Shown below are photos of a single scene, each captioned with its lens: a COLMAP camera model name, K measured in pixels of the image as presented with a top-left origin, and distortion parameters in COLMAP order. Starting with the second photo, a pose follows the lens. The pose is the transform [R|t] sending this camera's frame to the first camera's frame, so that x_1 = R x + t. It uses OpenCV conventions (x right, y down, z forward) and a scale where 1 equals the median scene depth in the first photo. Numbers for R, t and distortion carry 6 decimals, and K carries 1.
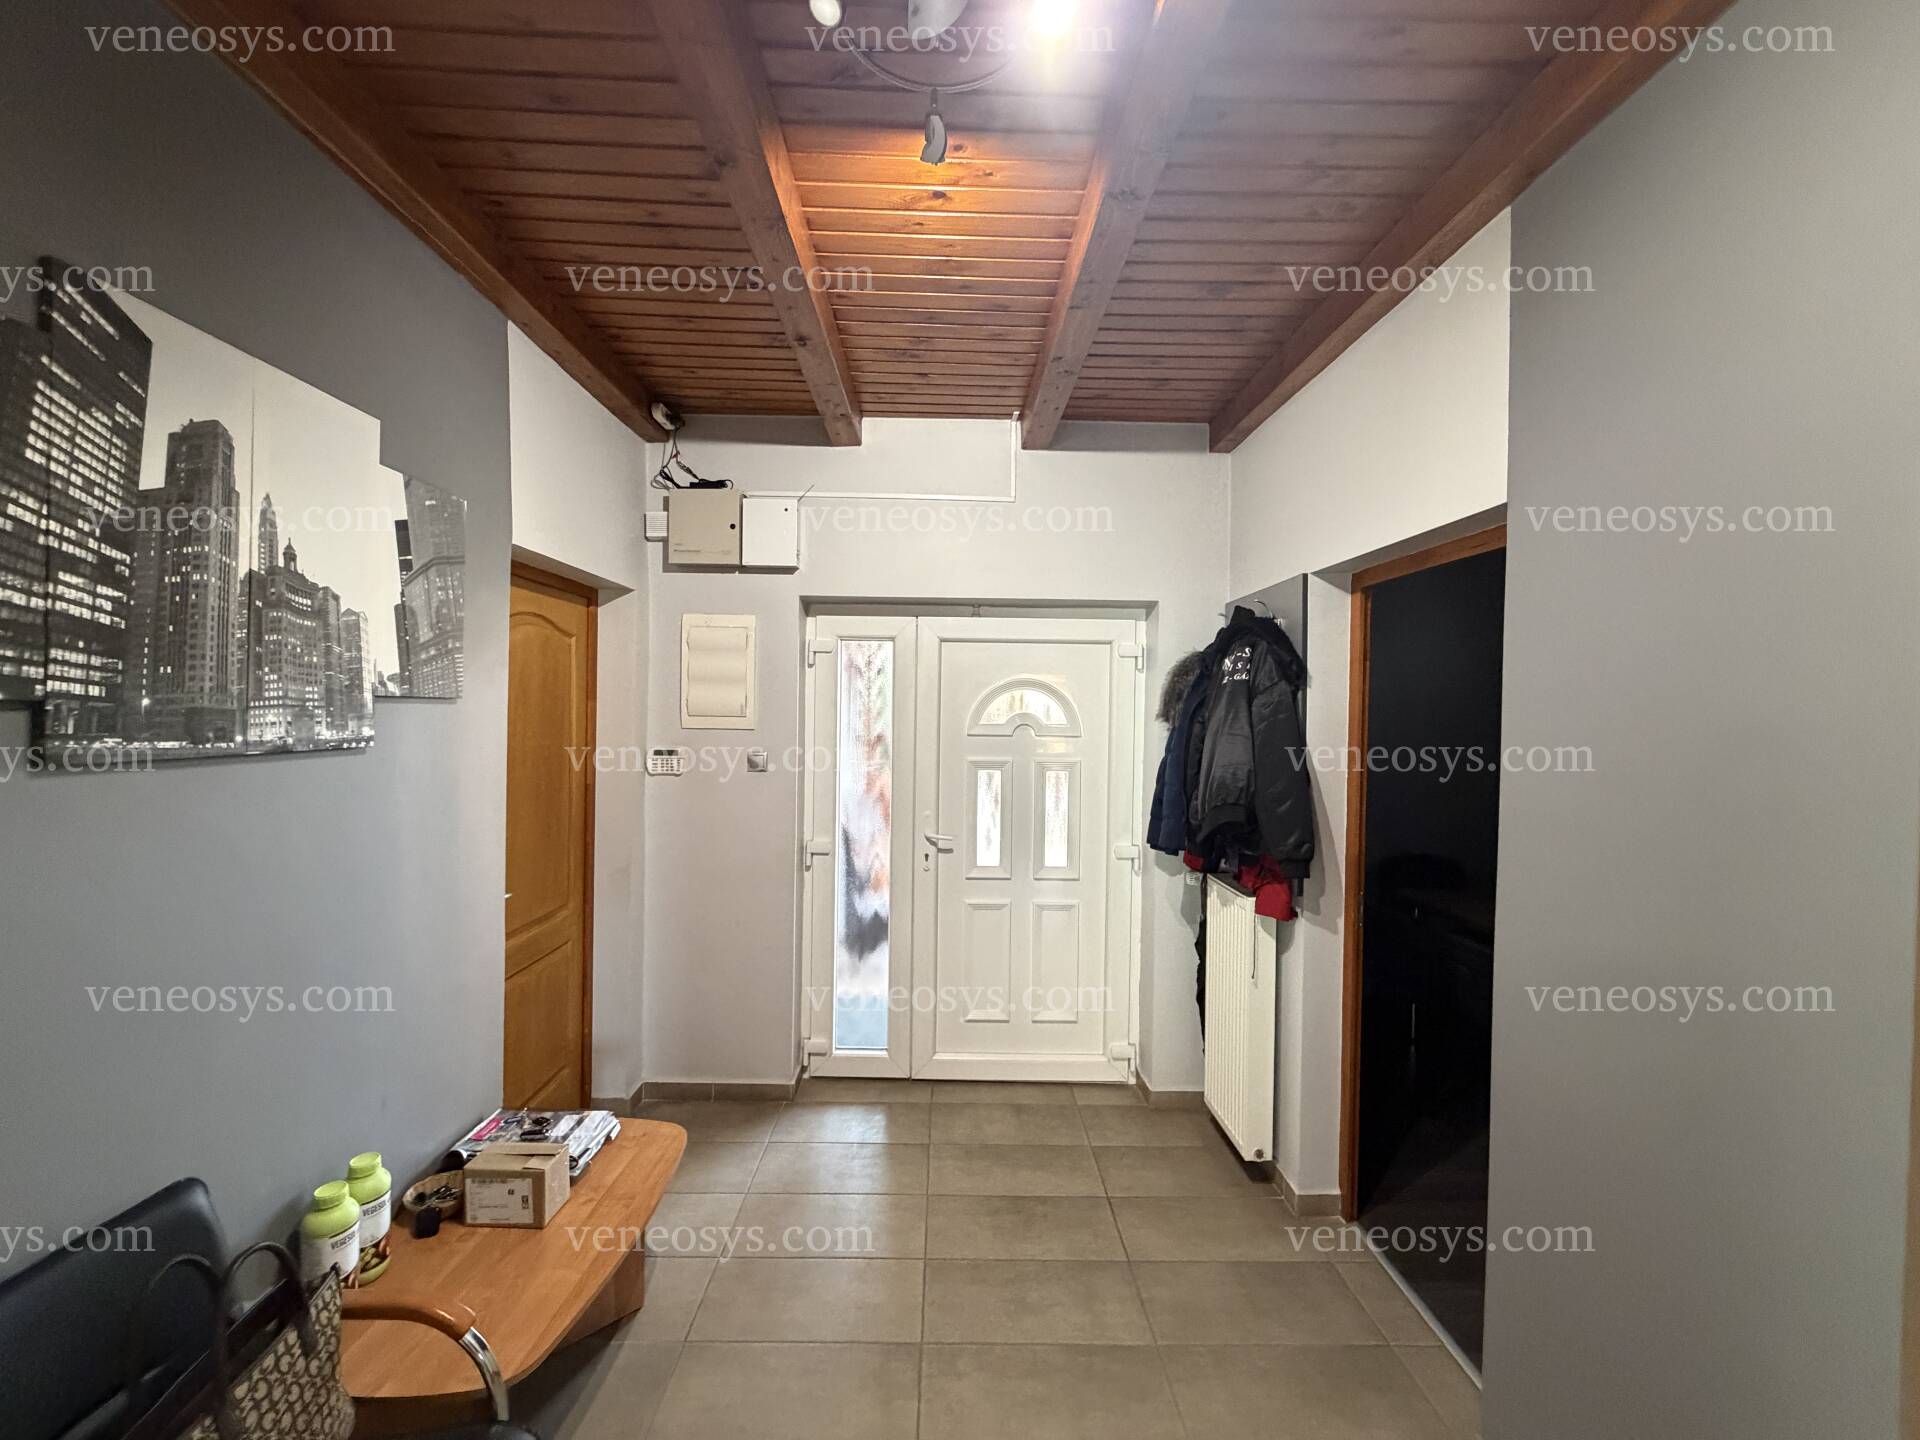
lens RADIAL K [[769.8, 0, 959.4], [0, 769.8, 717.3], [0, 0, 1]] dist [-0.000232, 0.000228]
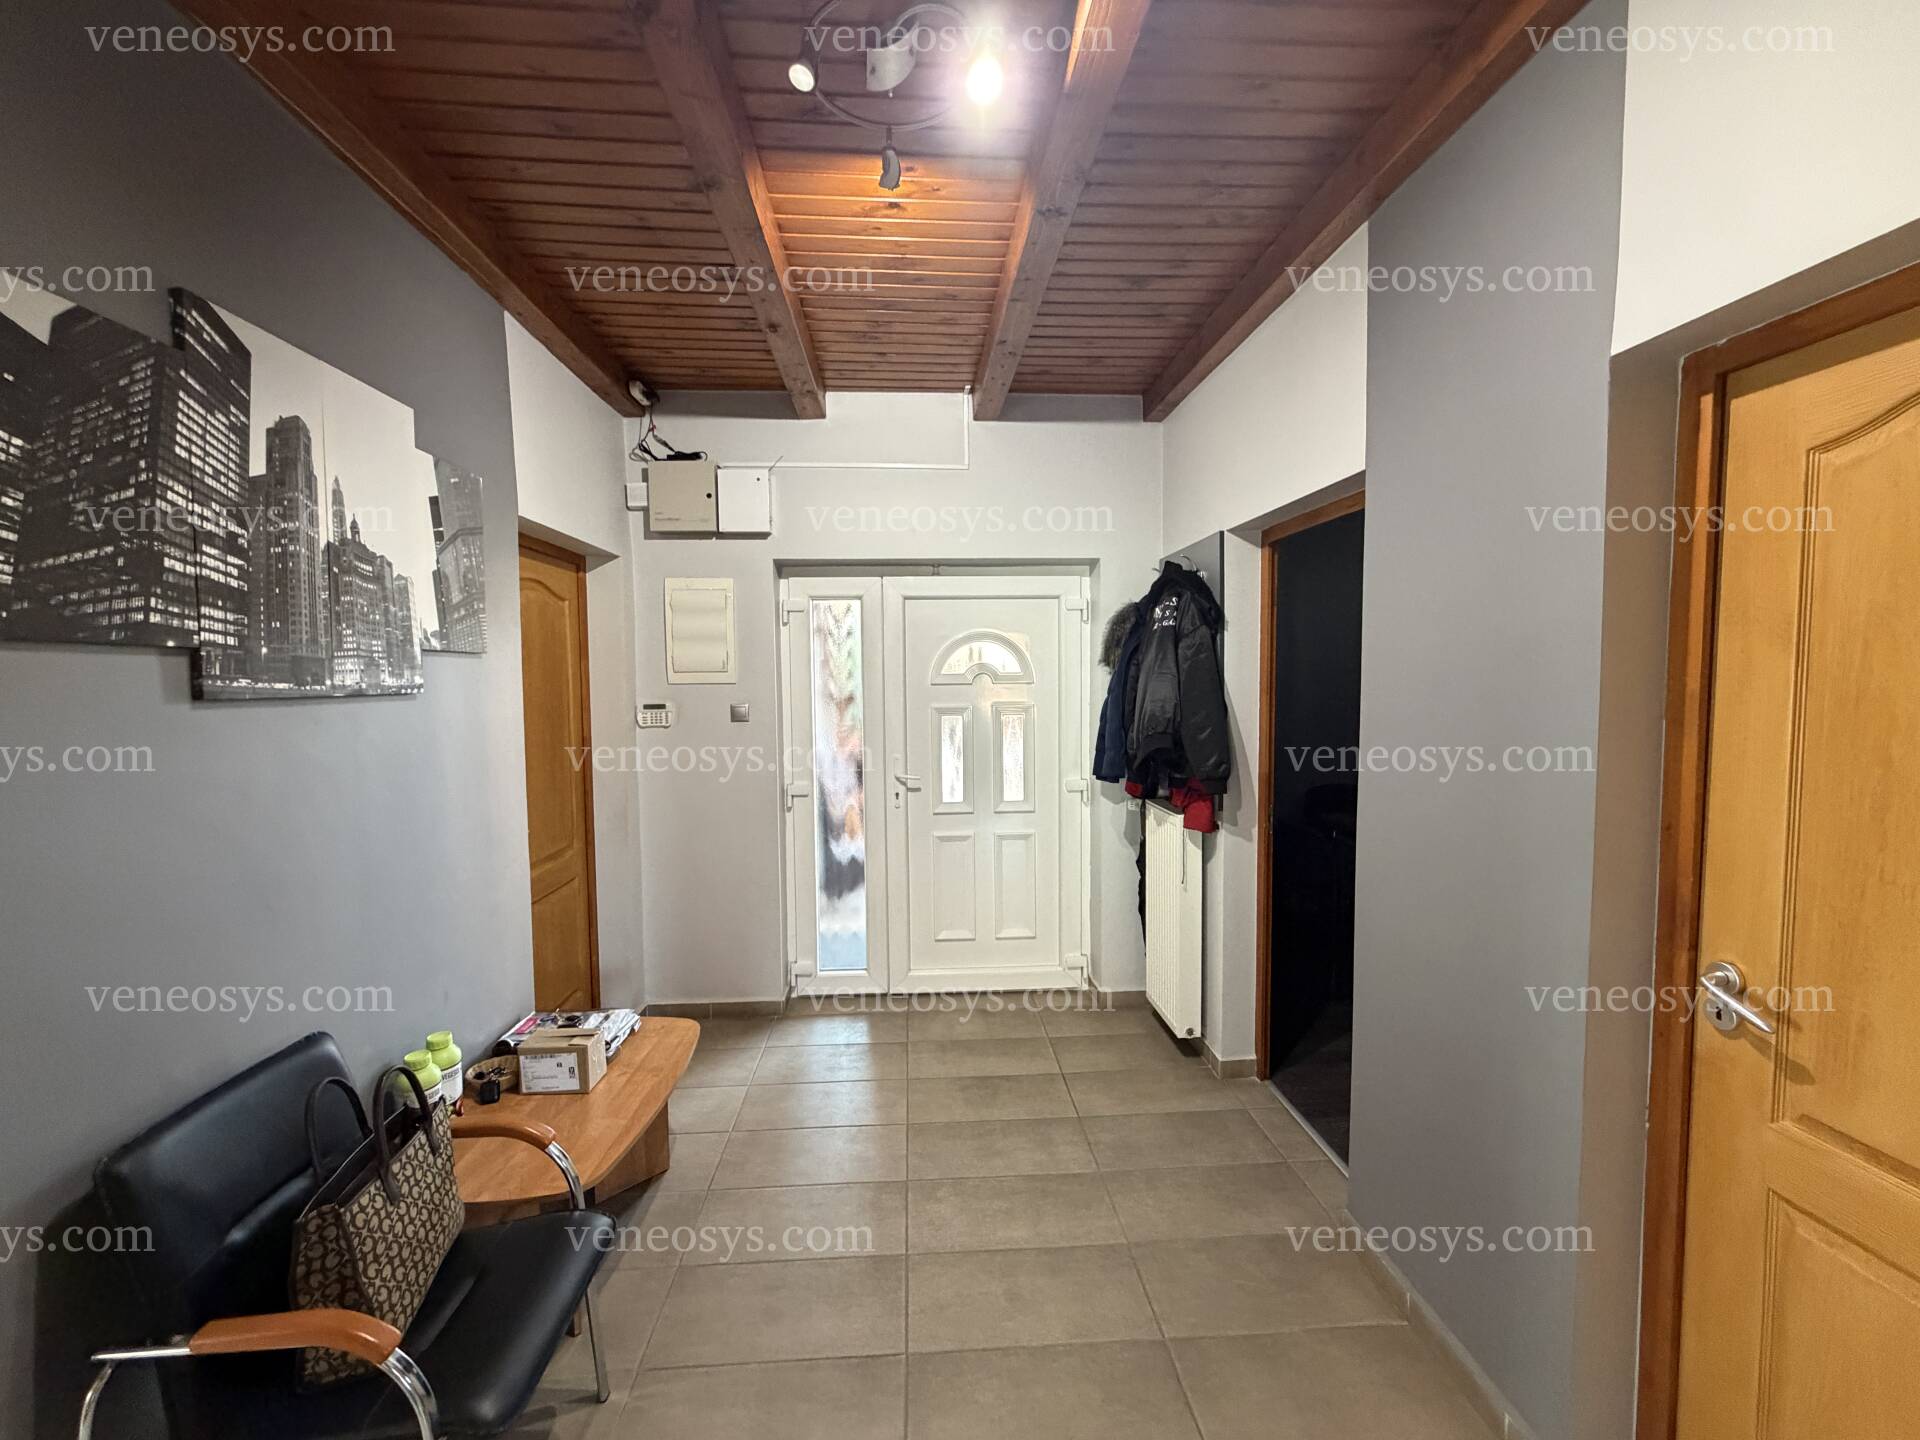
lens RADIAL K [[769.8, 0, 960.6], [0, 769.8, 719.7], [0, 0, 1]] dist [-0.000232, 0.000228]
pose [[0.998444, -0.027944, 0.048266, -0.003167], [0.025571, 0.998467, 0.049088, 0.031973], [-0.049563, -0.047777, 0.997628, -0.158814]]
